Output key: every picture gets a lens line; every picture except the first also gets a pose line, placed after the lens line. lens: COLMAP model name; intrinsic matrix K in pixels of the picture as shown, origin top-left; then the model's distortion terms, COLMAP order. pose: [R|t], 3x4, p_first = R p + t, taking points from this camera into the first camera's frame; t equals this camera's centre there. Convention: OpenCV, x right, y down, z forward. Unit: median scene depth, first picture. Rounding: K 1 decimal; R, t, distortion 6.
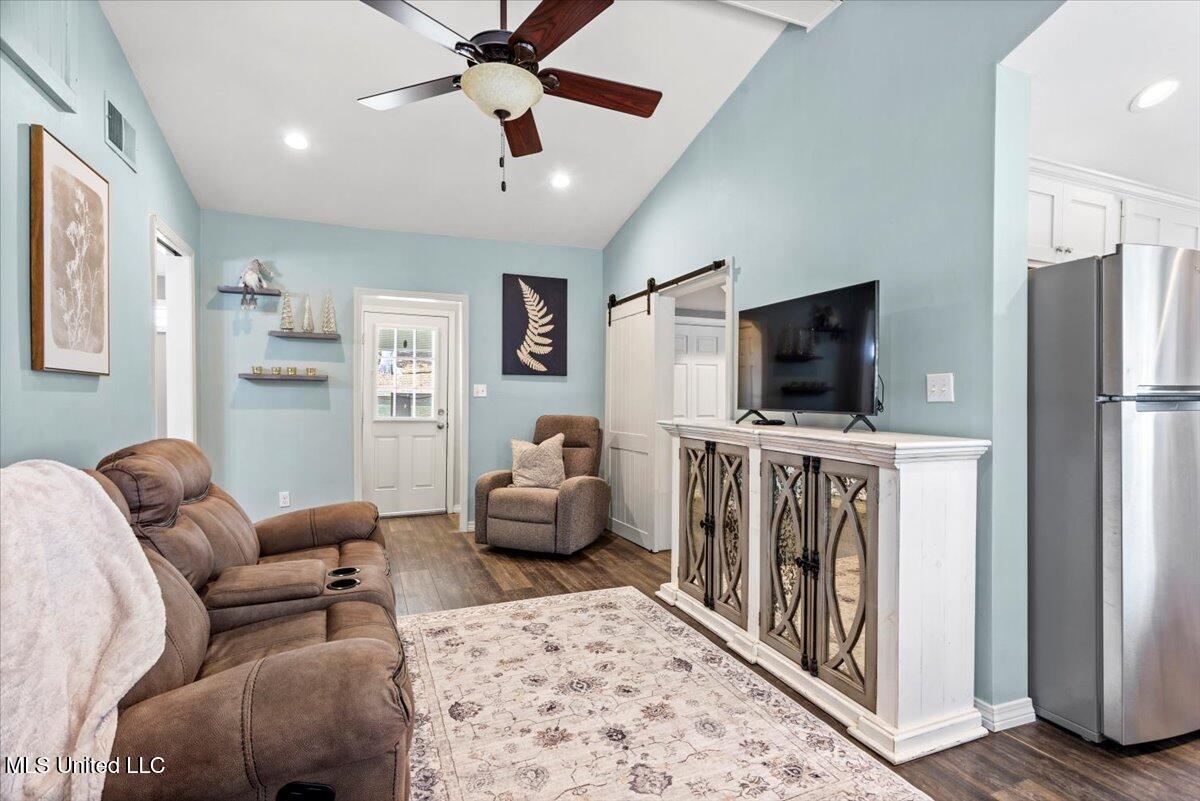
lens RADIAL K [[580.0, 0, 607.2], [0, 580.0, 399.3], [0, 0, 1]] dist [-0.001118, 0.000950]
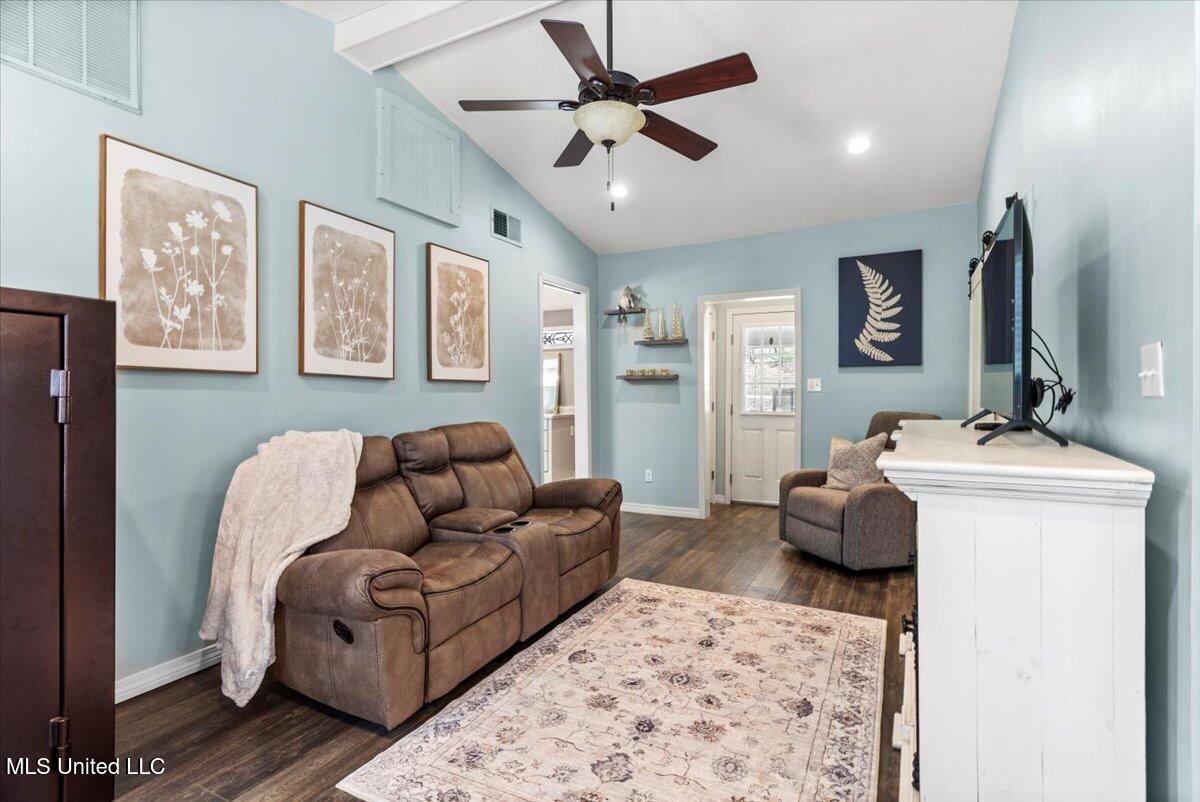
lens RADIAL K [[580.0, 0, 607.2], [0, 580.0, 399.8], [0, 0, 1]] dist [-0.001118, 0.000950]
pose [[0.634707, 0.002505, -0.772748, 0.522245], [0.007763, 0.999924, 0.009618, -0.003934], [0.772713, -0.012103, 0.634640, 0.211711]]
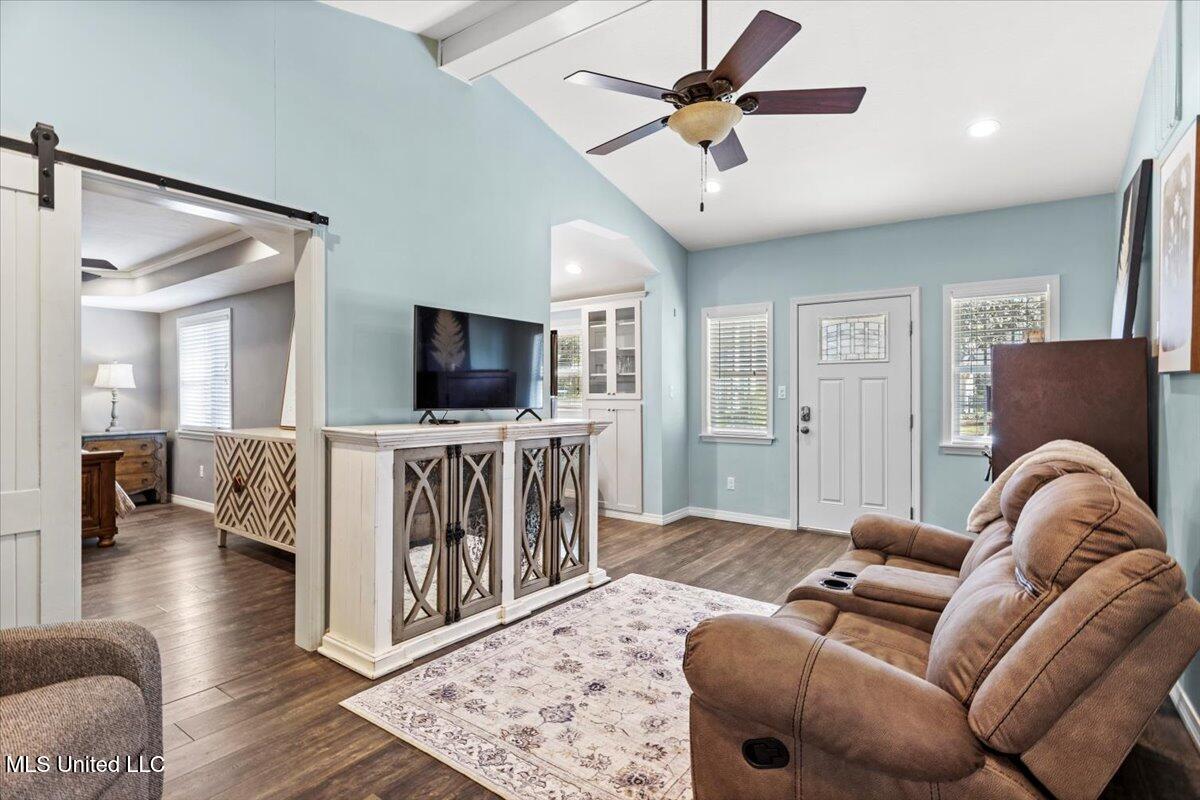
lens RADIAL K [[566.7, 0, 609.6], [0, 566.7, 390.6], [0, 0, 1]] dist [0.000622, 0.000153]
pose [[-0.515652, -0.001346, 0.856797, -0.768182], [-0.006153, 0.999979, -0.002133, -0.017136], [-0.856776, -0.006372, -0.515650, 1.303361]]
